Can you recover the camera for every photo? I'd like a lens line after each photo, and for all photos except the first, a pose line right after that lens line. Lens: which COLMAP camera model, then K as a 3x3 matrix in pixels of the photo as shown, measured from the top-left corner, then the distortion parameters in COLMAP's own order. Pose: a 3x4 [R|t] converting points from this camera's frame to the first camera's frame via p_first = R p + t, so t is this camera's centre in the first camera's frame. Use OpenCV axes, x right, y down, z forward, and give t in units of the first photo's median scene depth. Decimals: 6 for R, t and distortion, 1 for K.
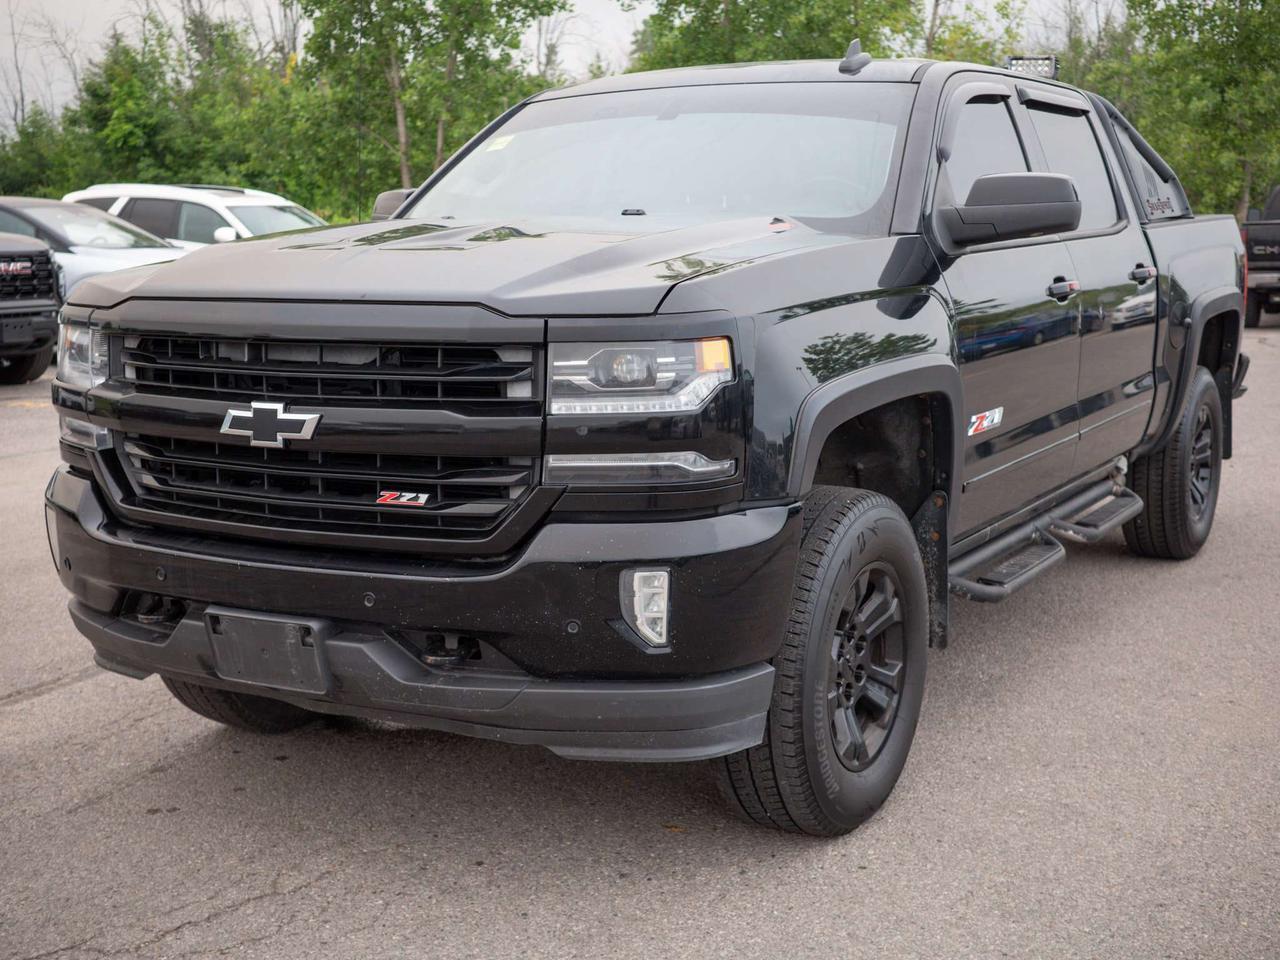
lens RADIAL K [[1768.3, 0, 643.7], [0, 1768.3, 502.5], [0, 0, 1]] dist [-0.011610, -0.048404]
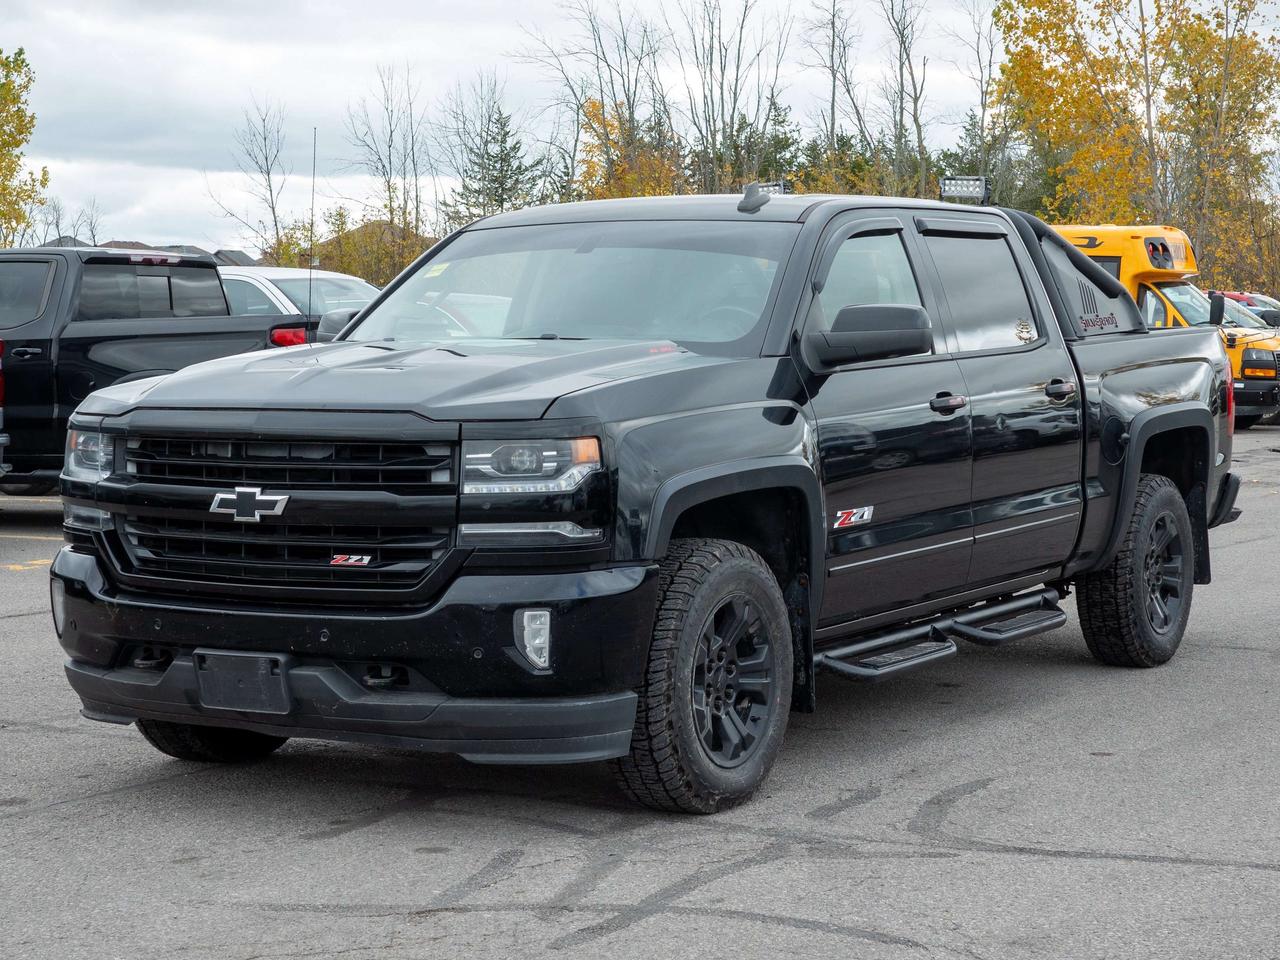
lens RADIAL K [[2593.8, 0, 639.7], [0, 2593.8, 343.0], [0, 0, 1]] dist [-0.026700, -0.266151]
pose [[0.999944, 0.001037, -0.010517, 0.097405], [-0.002556, 0.989363, -0.145445, 0.117469], [0.010255, 0.145464, 0.989310, -0.919030]]
